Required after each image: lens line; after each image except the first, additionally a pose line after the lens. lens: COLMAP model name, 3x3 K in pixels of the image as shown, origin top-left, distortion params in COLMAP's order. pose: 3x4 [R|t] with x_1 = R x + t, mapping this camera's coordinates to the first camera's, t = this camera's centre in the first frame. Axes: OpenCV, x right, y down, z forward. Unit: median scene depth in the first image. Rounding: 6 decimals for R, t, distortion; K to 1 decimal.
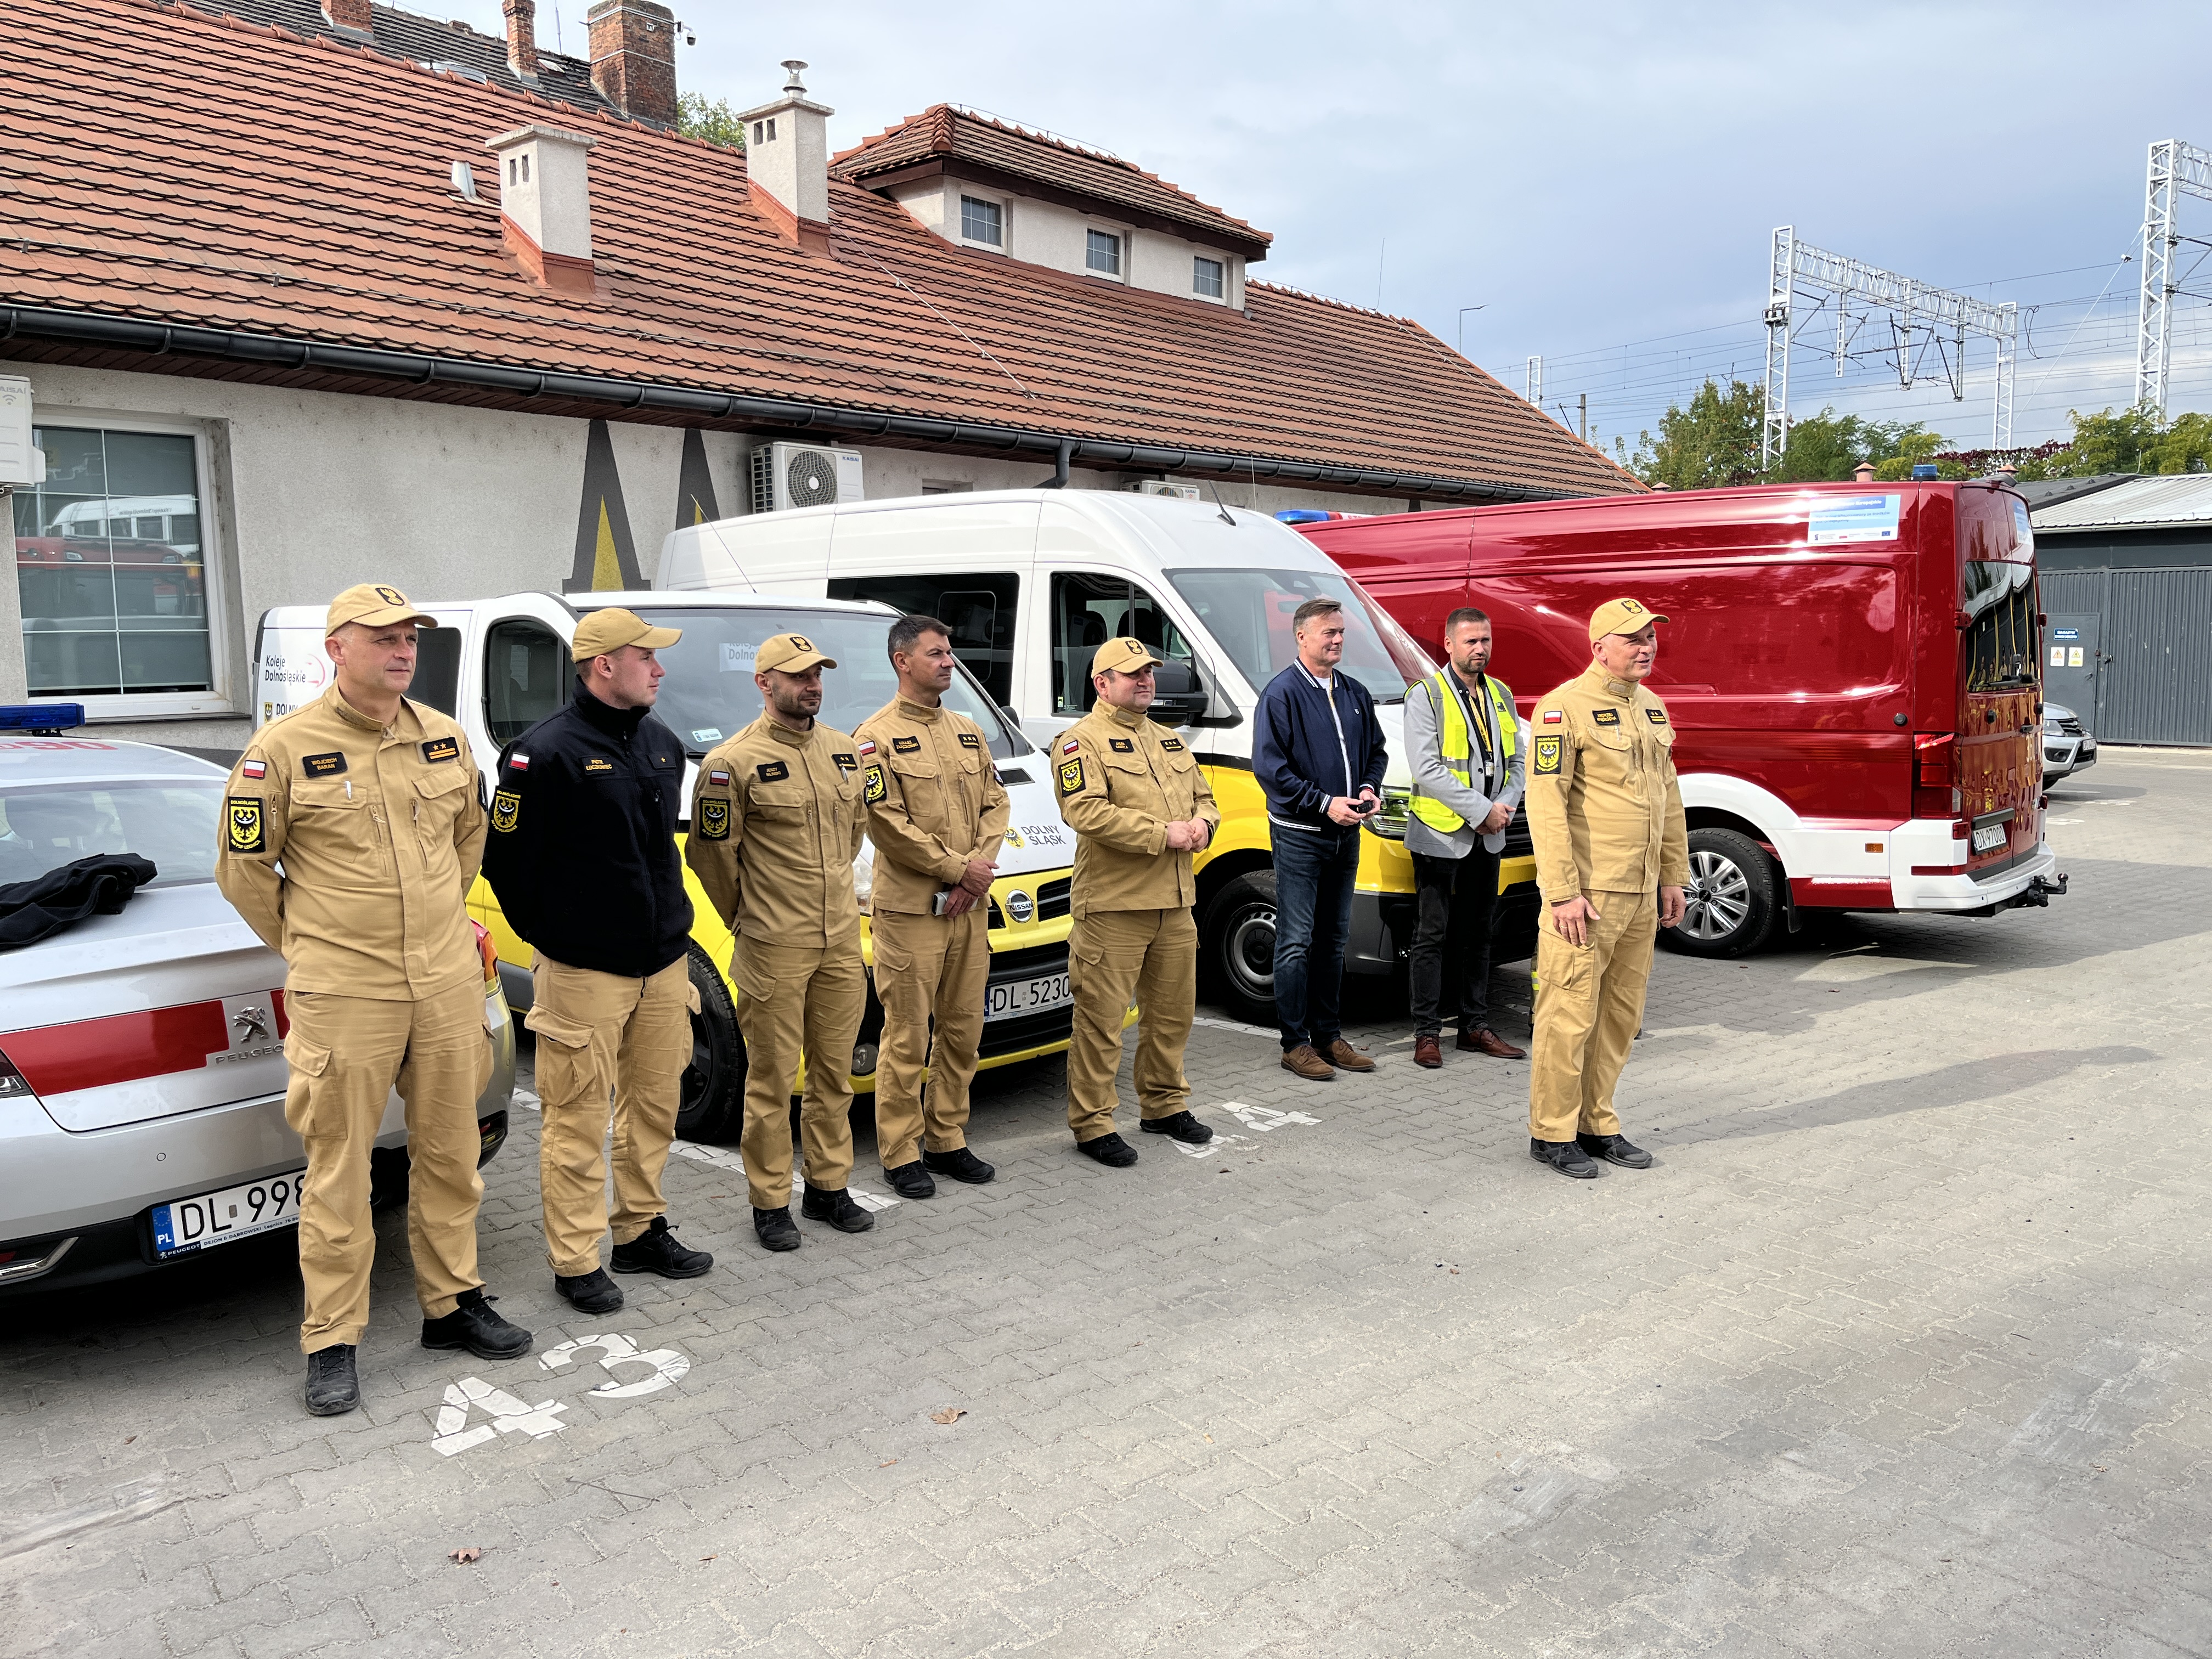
lens RADIAL K [[1629.0, 0, 1106.0], [0, 1629.0, 829.5], [0, 0, 1]] dist [0.137751, -0.170607]
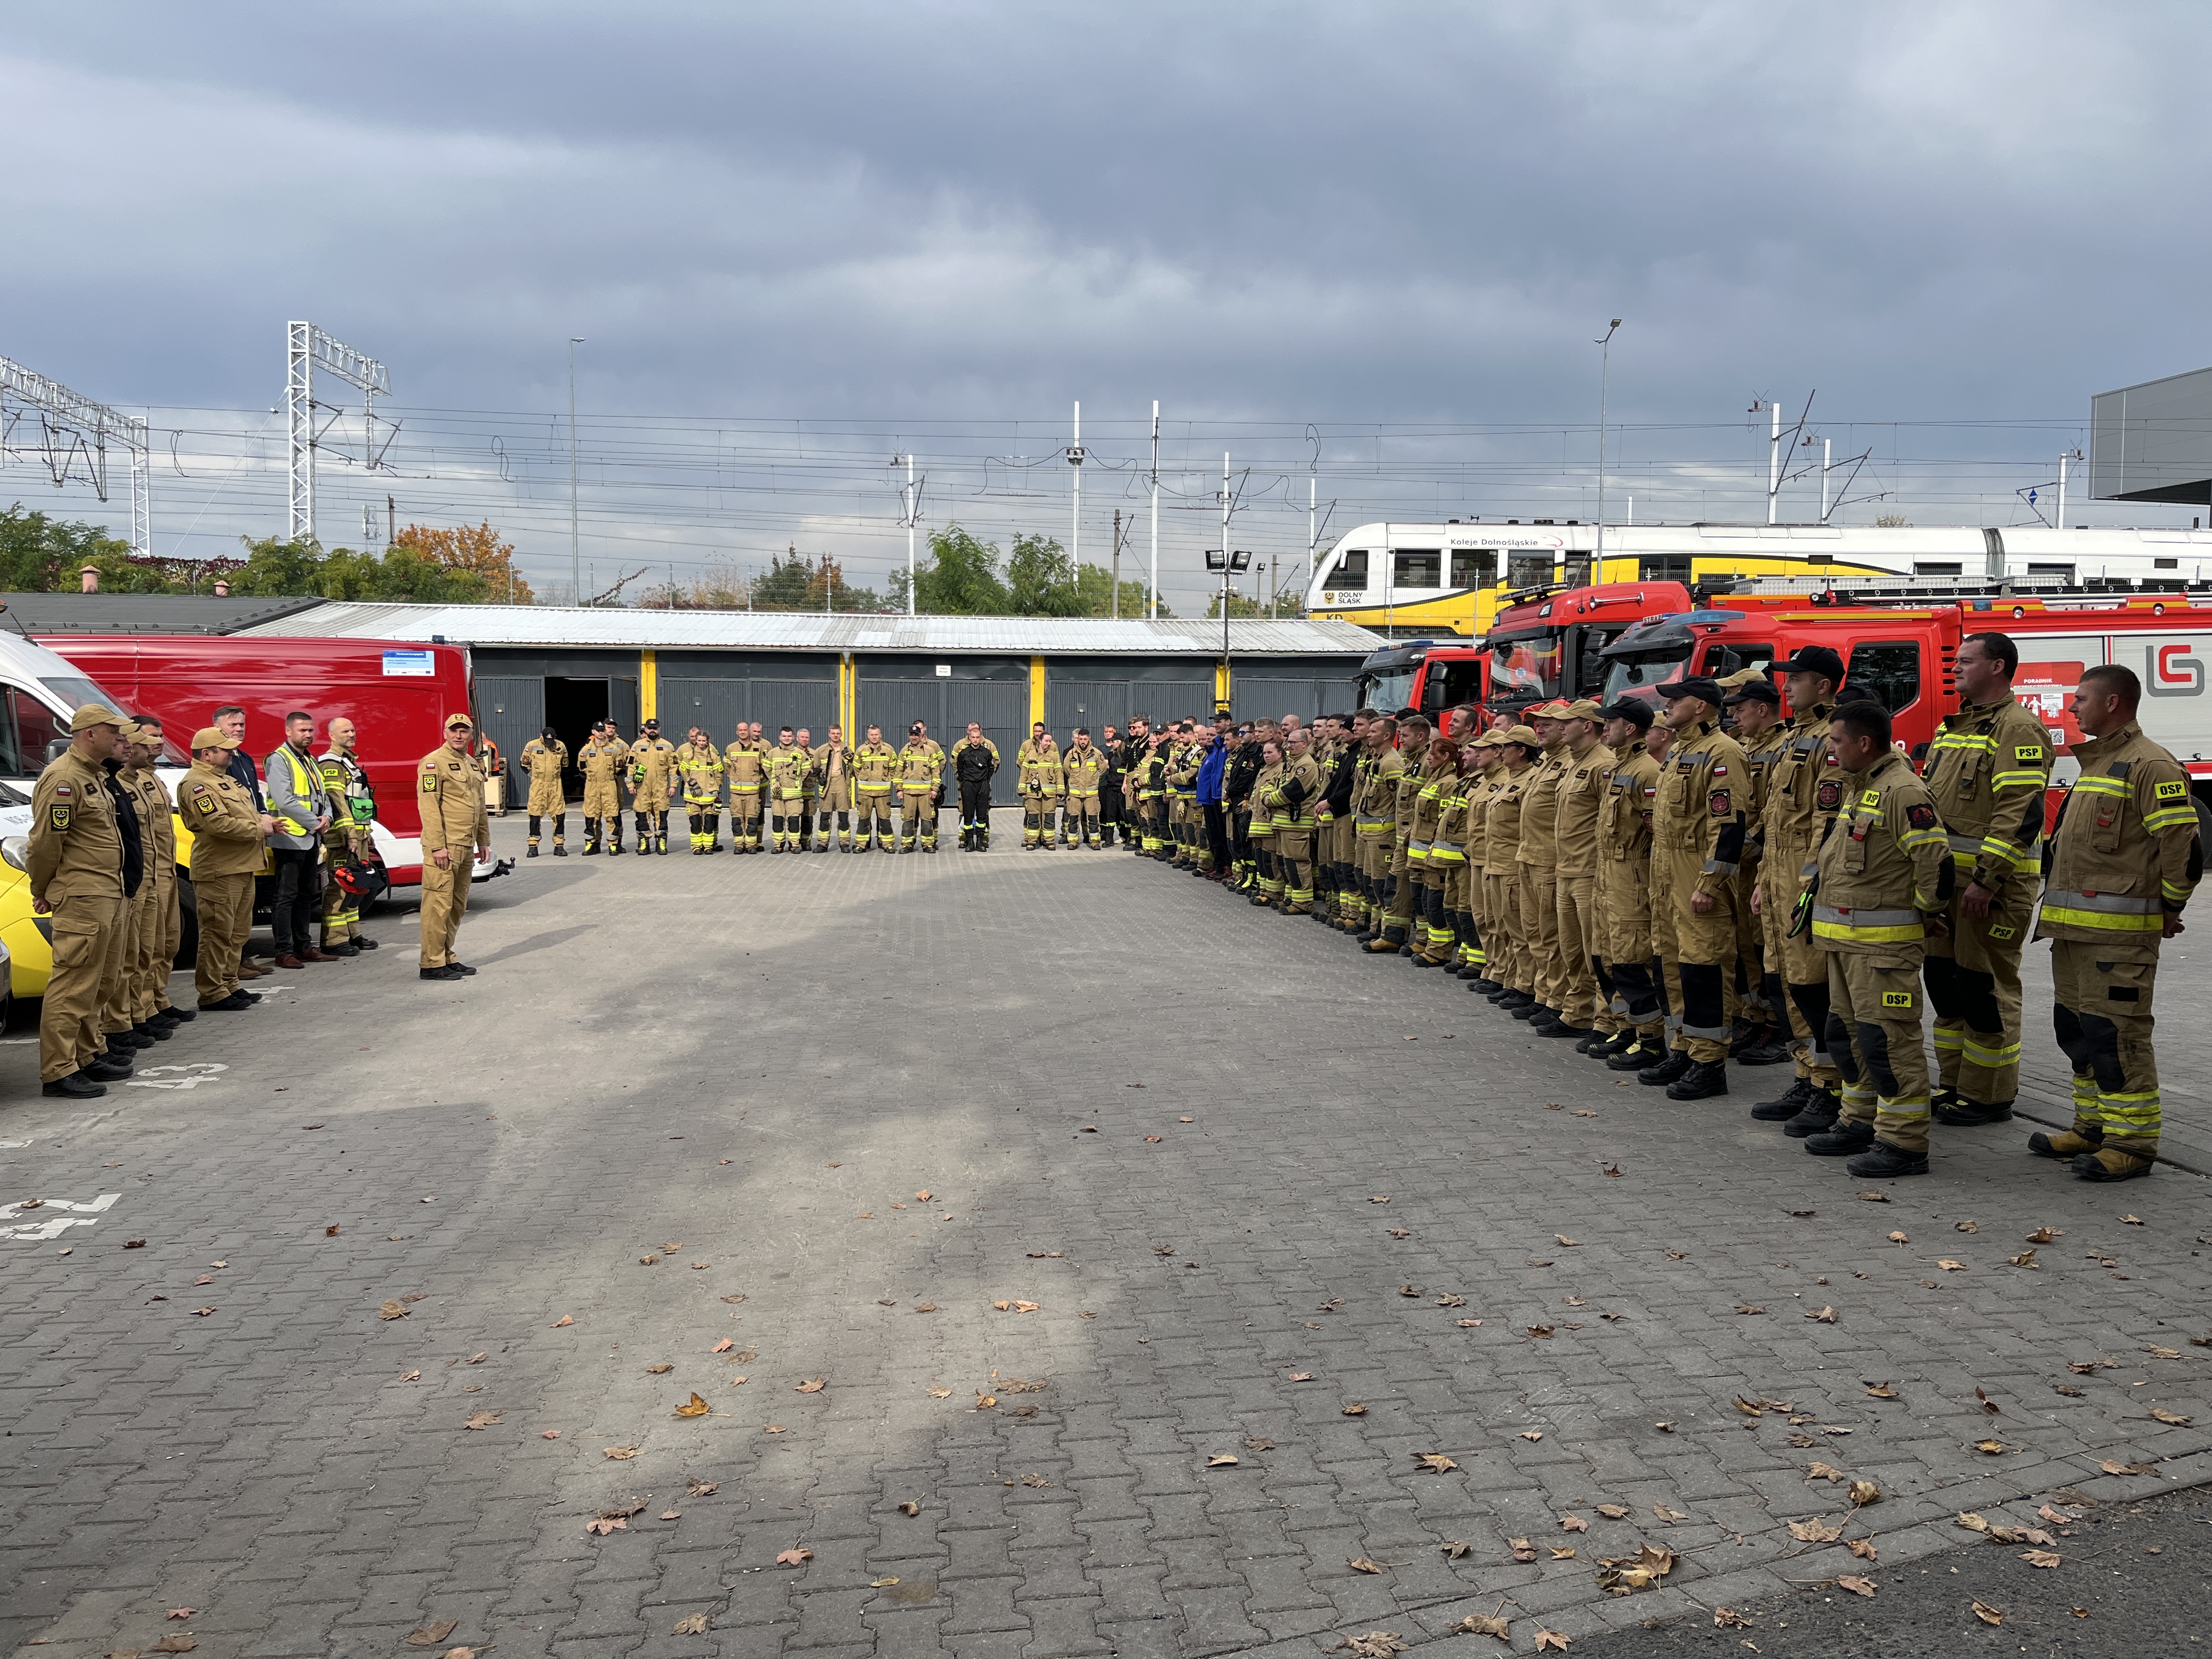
lens RADIAL K [[1682.2, 0, 1106.0], [0, 1682.2, 829.5], [0, 0, 1]] dist [-0.003973, -0.001996]
pose [[0.507289, -0.046558, 0.860518, -0.151990], [0.090879, 0.995862, 0.000307, 0.012021], [-0.856971, 0.078047, 0.509421, -0.112110]]
